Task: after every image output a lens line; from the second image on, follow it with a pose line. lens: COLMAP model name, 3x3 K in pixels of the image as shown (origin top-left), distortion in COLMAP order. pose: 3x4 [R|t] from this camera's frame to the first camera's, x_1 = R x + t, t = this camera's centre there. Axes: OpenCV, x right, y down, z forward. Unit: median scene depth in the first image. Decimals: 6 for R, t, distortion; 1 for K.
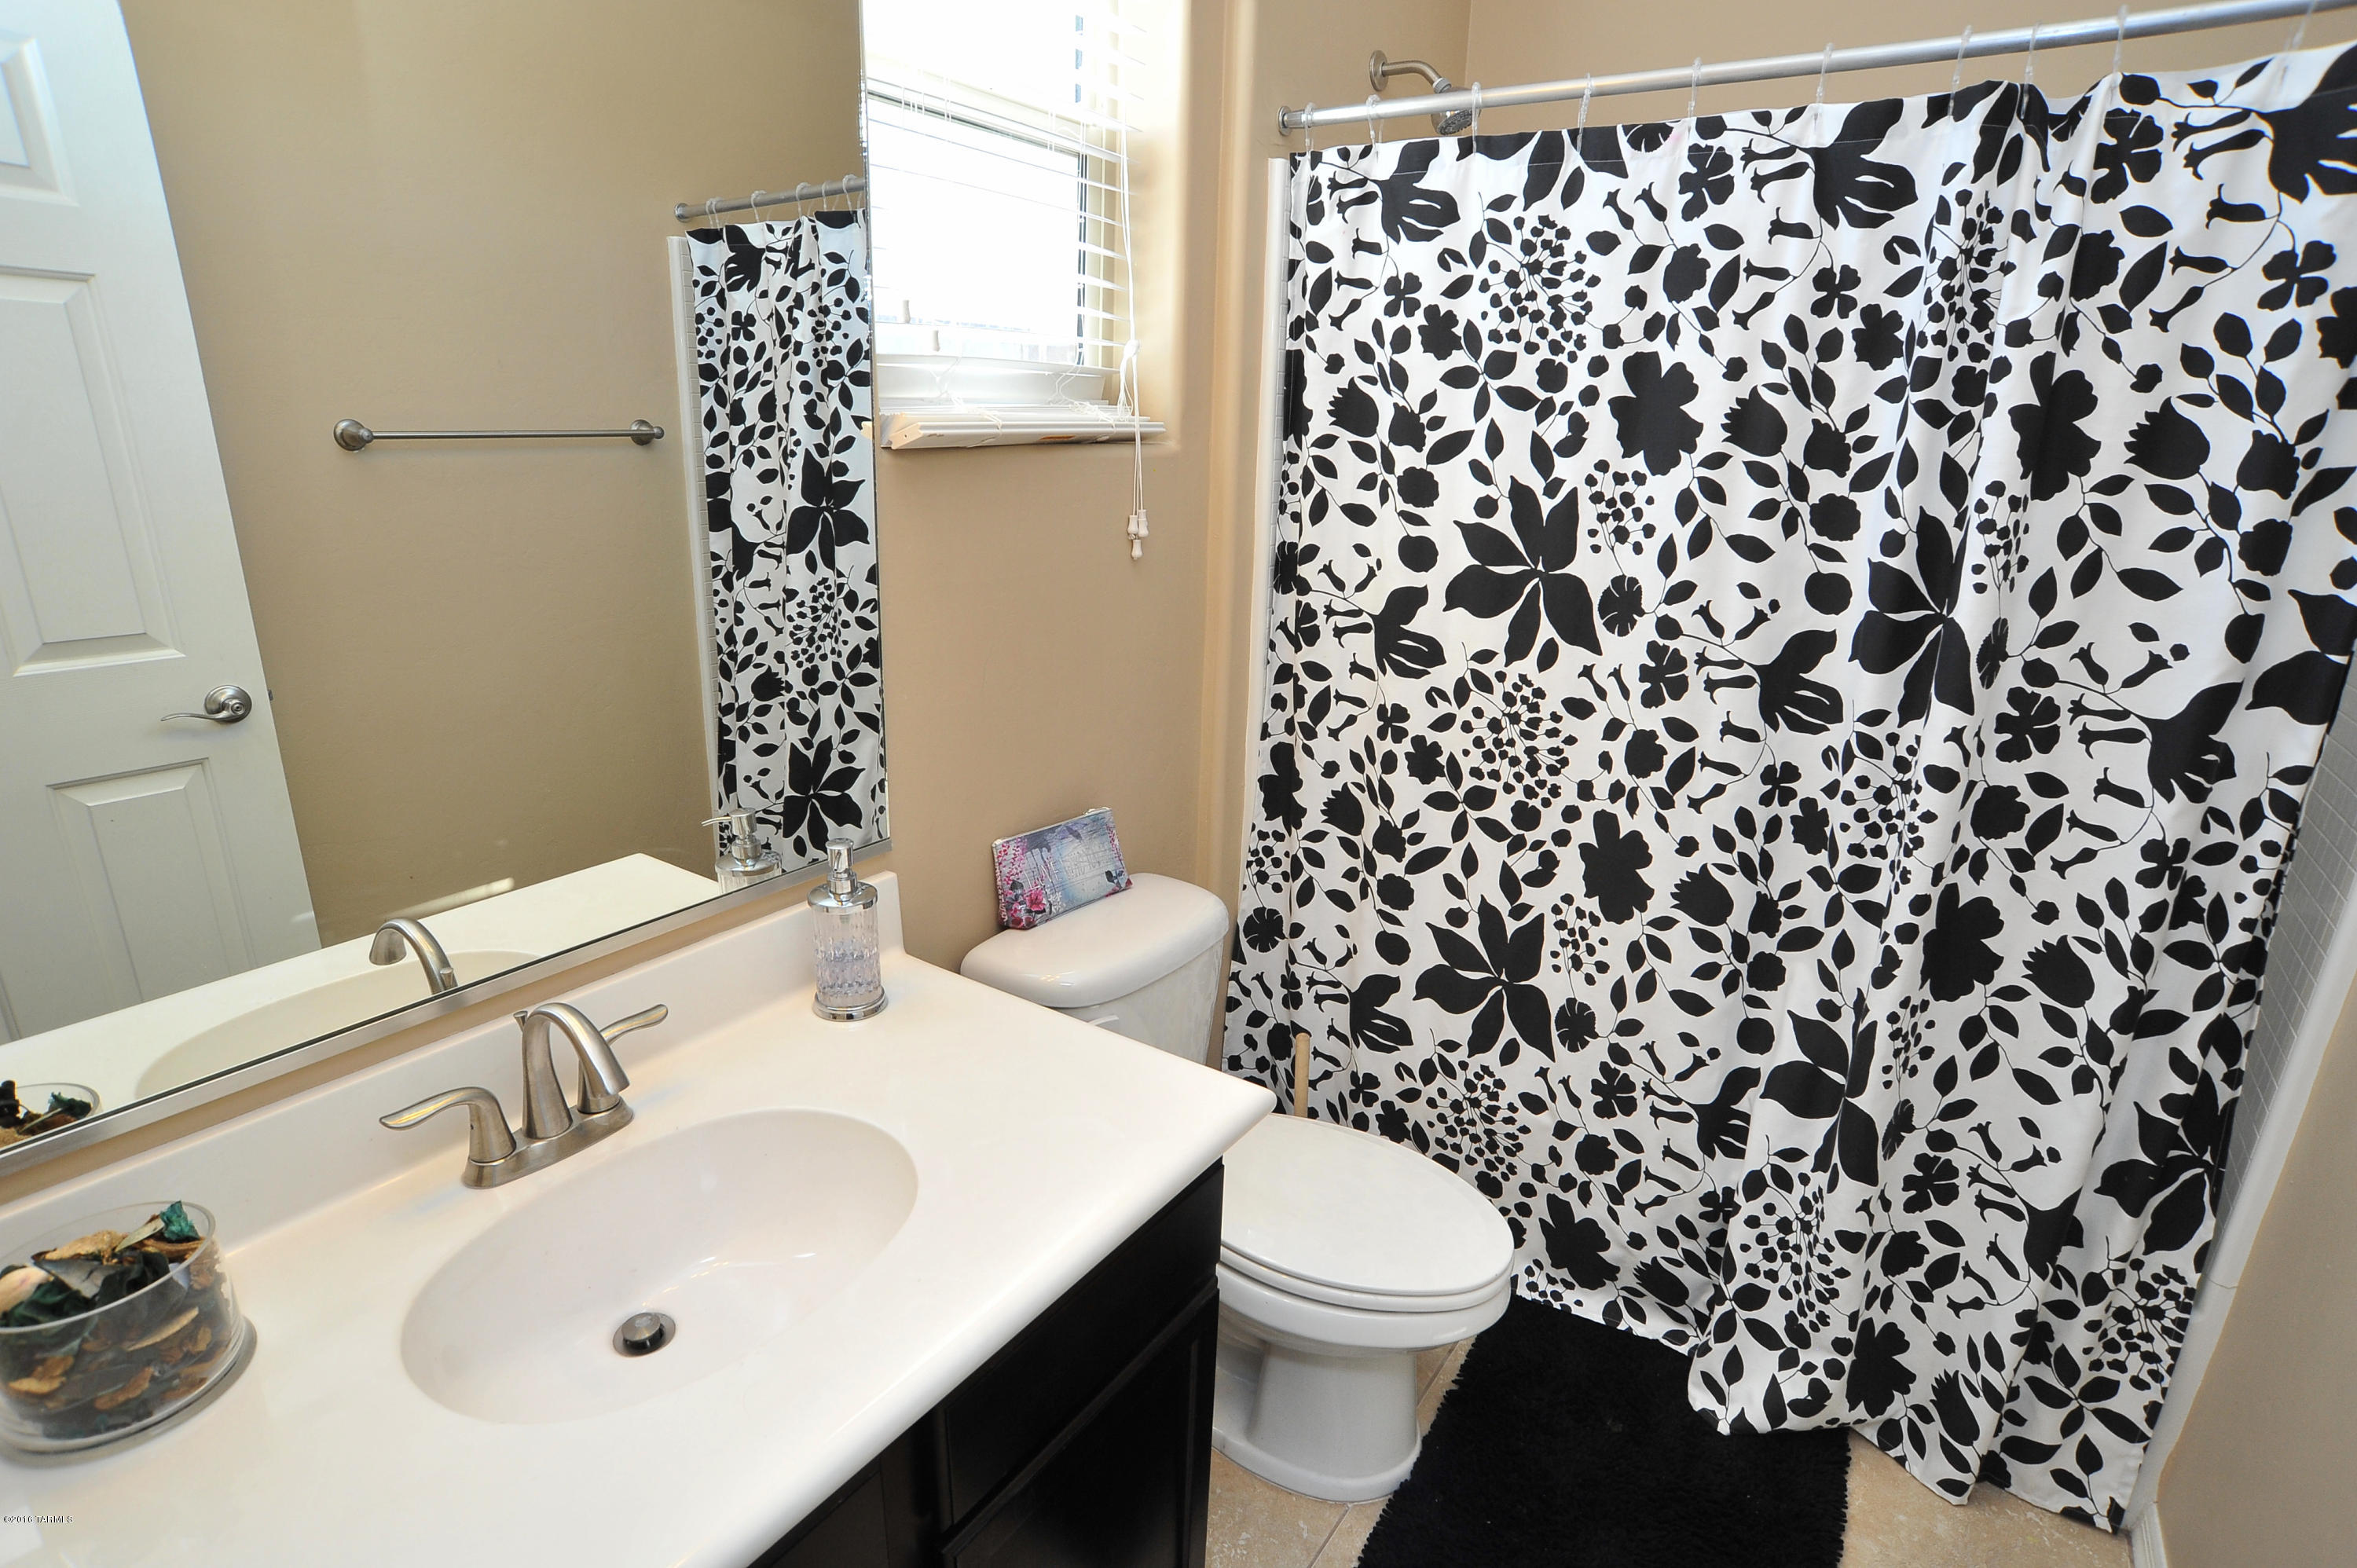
lens RADIAL K [[1198.5, 0, 1178.5], [0, 1198.5, 784.0], [0, 0, 1]] dist [-0.114078, 0.060645]
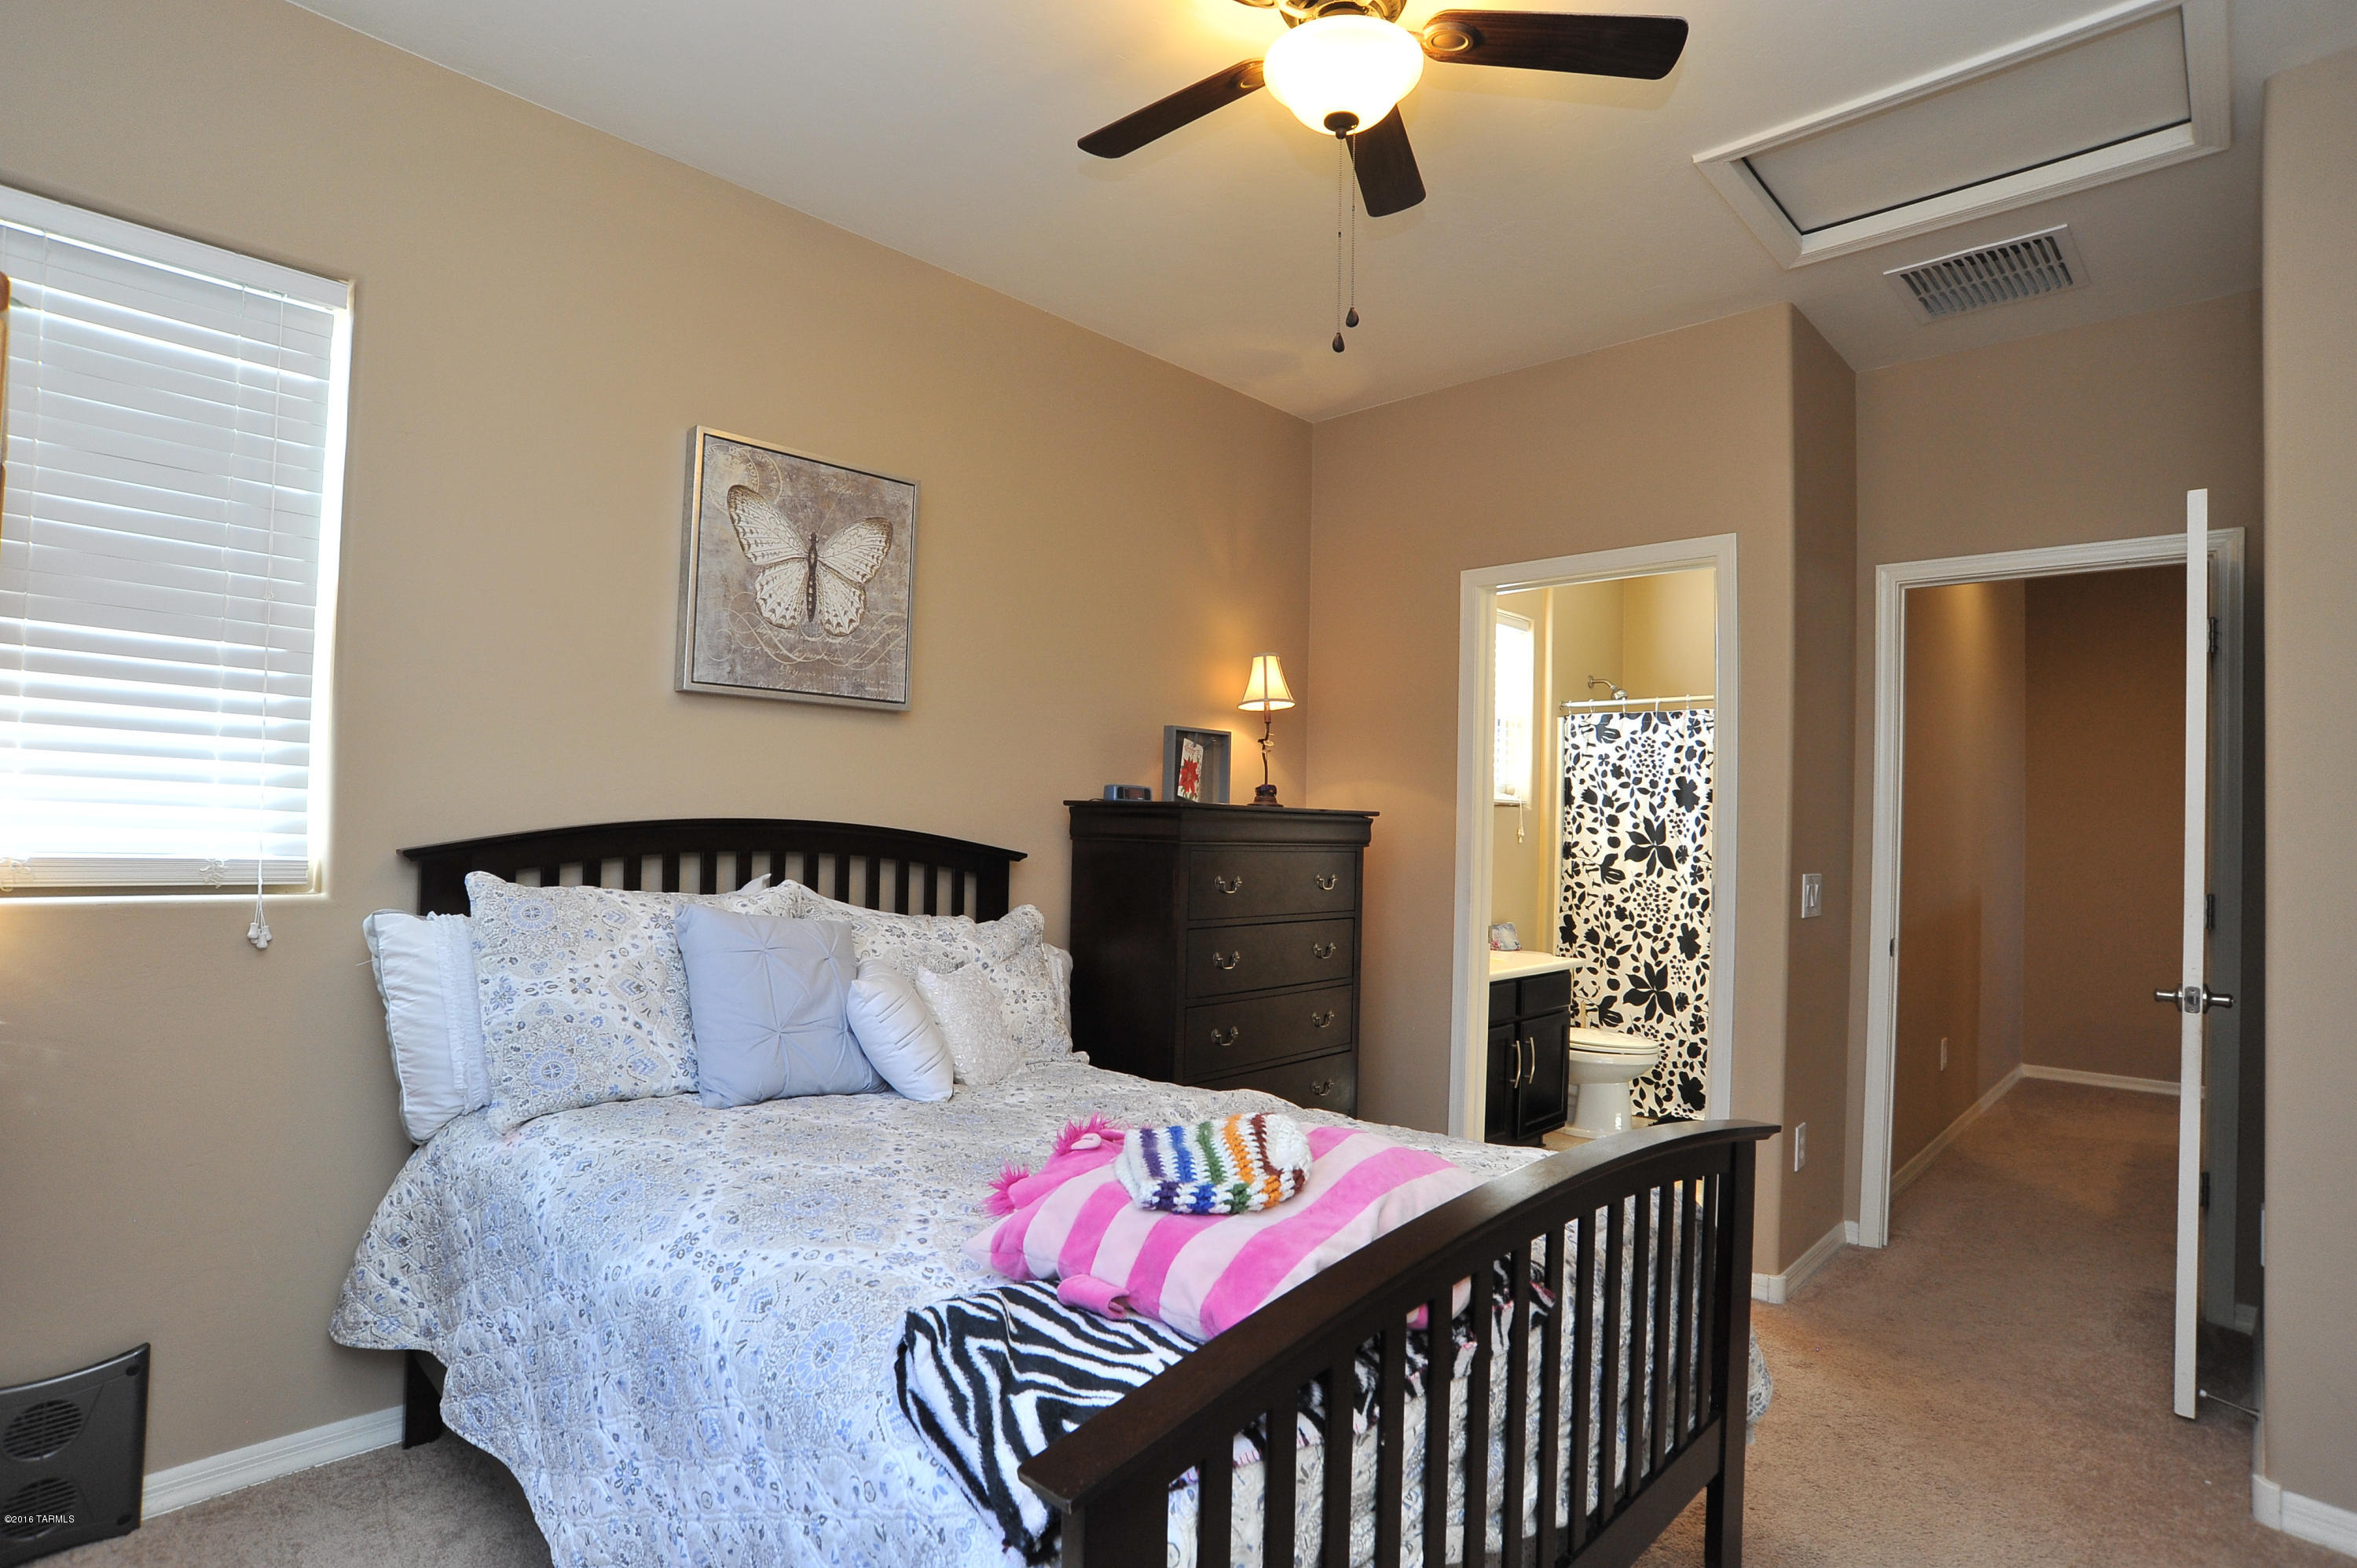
lens RADIAL K [[1198.5, 0, 1178.5], [0, 1198.5, 784.0], [0, 0, 1]] dist [-0.114078, 0.060645]
pose [[0.986754, -0.005232, -0.162142, -0.406559], [-0.048515, 0.944223, -0.325713, 0.705291], [0.154802, 0.329265, 0.931462, -2.033018]]
